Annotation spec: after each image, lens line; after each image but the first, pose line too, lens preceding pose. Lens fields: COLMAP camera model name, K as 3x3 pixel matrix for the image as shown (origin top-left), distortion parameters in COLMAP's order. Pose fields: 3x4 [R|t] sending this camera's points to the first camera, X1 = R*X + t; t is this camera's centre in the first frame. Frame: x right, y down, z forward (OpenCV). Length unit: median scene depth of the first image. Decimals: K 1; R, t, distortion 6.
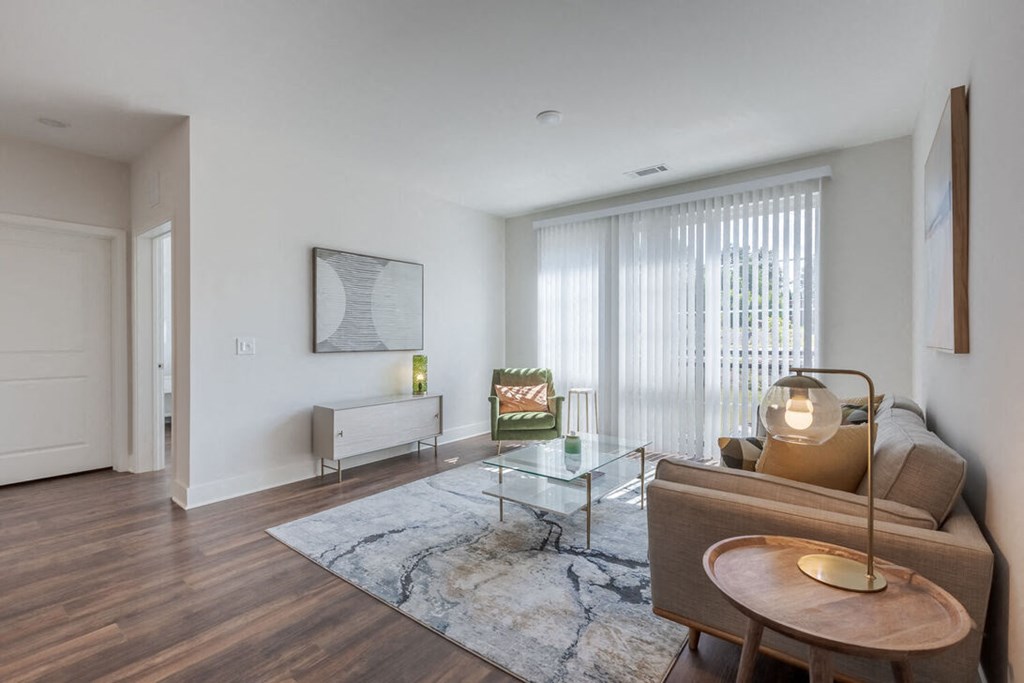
lens RADIAL K [[464.0, 0, 514.5], [0, 464.0, 342.4], [0, 0, 1]] dist [-0.001521, -0.000408]
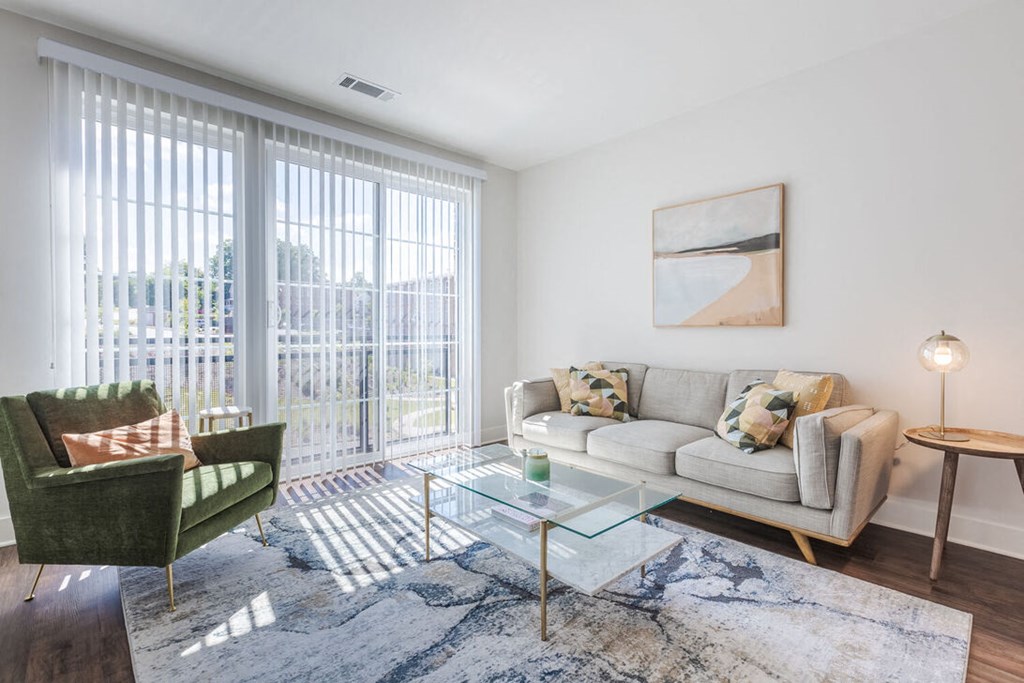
lens RADIAL K [[464.0, 0, 514.9], [0, 464.0, 335.2], [0, 0, 1]] dist [-0.001521, -0.000408]
pose [[0.164259, -0.015909, 0.986289, -0.663065], [0.004270, 0.999872, 0.015417, 0.011288], [-0.986408, 0.001679, 0.164306, 1.081642]]
